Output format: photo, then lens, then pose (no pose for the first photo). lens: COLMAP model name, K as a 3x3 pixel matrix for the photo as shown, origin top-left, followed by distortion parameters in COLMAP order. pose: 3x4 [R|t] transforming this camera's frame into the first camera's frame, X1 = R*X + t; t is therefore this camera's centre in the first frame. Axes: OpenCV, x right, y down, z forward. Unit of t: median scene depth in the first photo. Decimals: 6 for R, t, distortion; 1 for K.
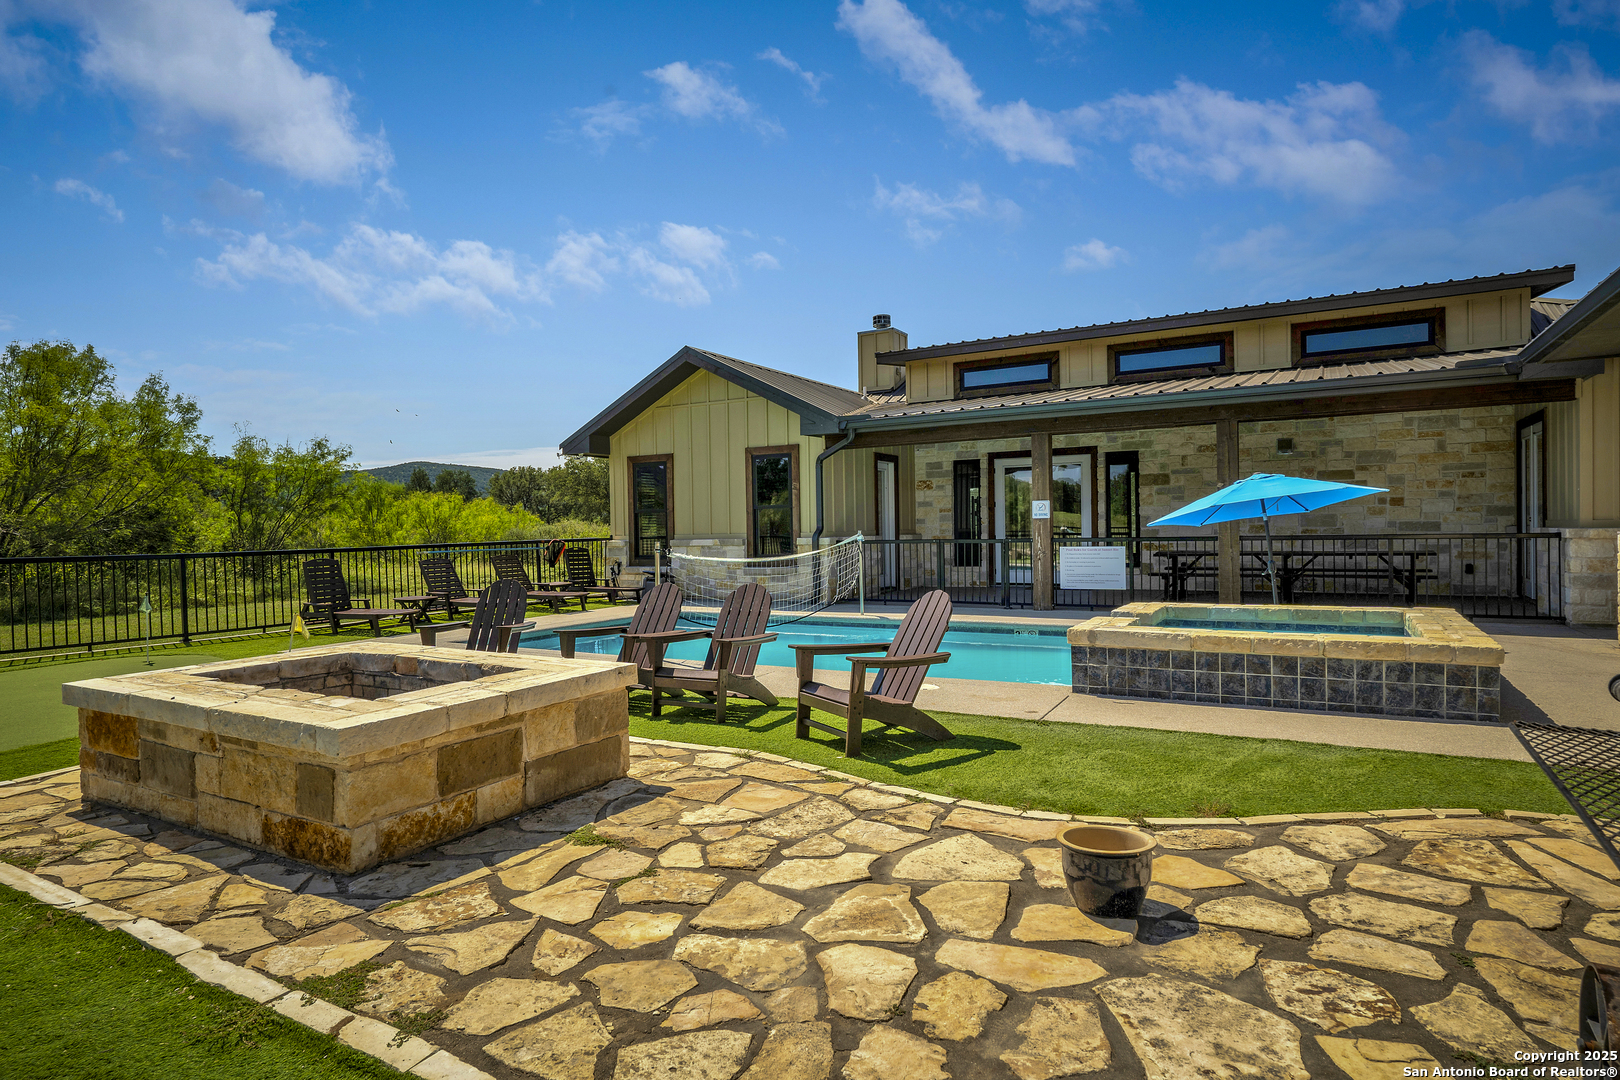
lens RADIAL K [[898.0, 0, 810.0], [0, 898.0, 540.0], [0, 0, 1]] dist [0.000607, 0.000095]
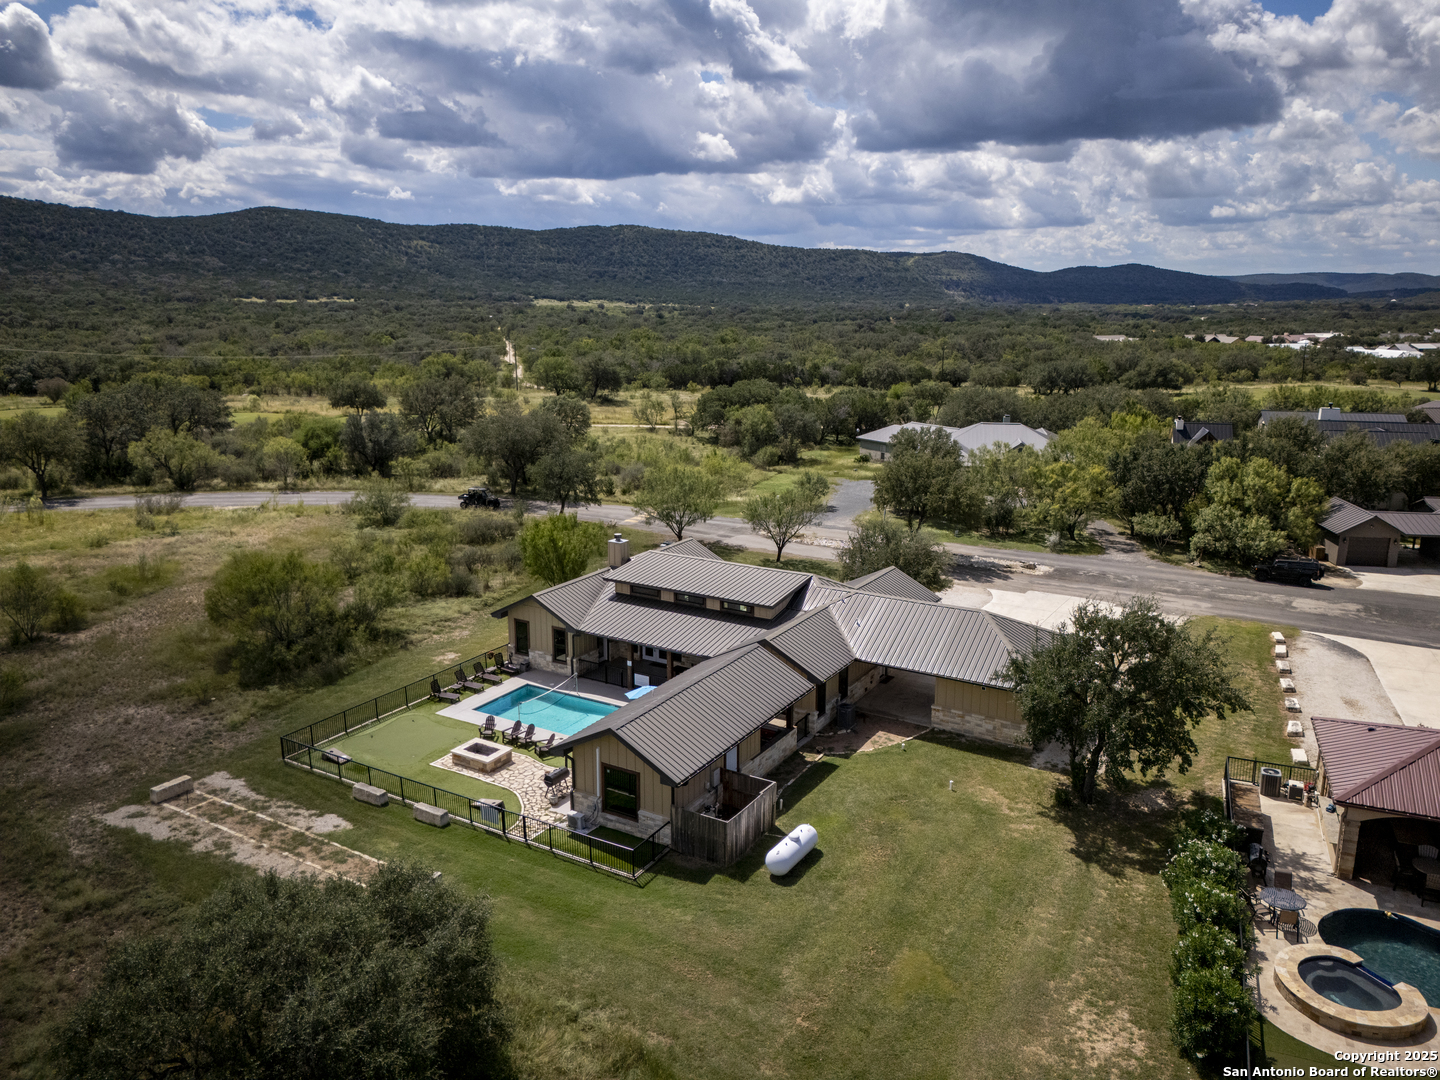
lens RADIAL K [[1048.8, 0, 720.0], [0, 1048.8, 540.0], [0, 0, 1]] dist [0.073210, -0.067503]
pose [[0.999402, 0.034426, -0.003134, 0.539580], [-0.032912, 0.975319, 0.218333, -1.262905], [0.010573, -0.218099, 0.975869, -2.601555]]
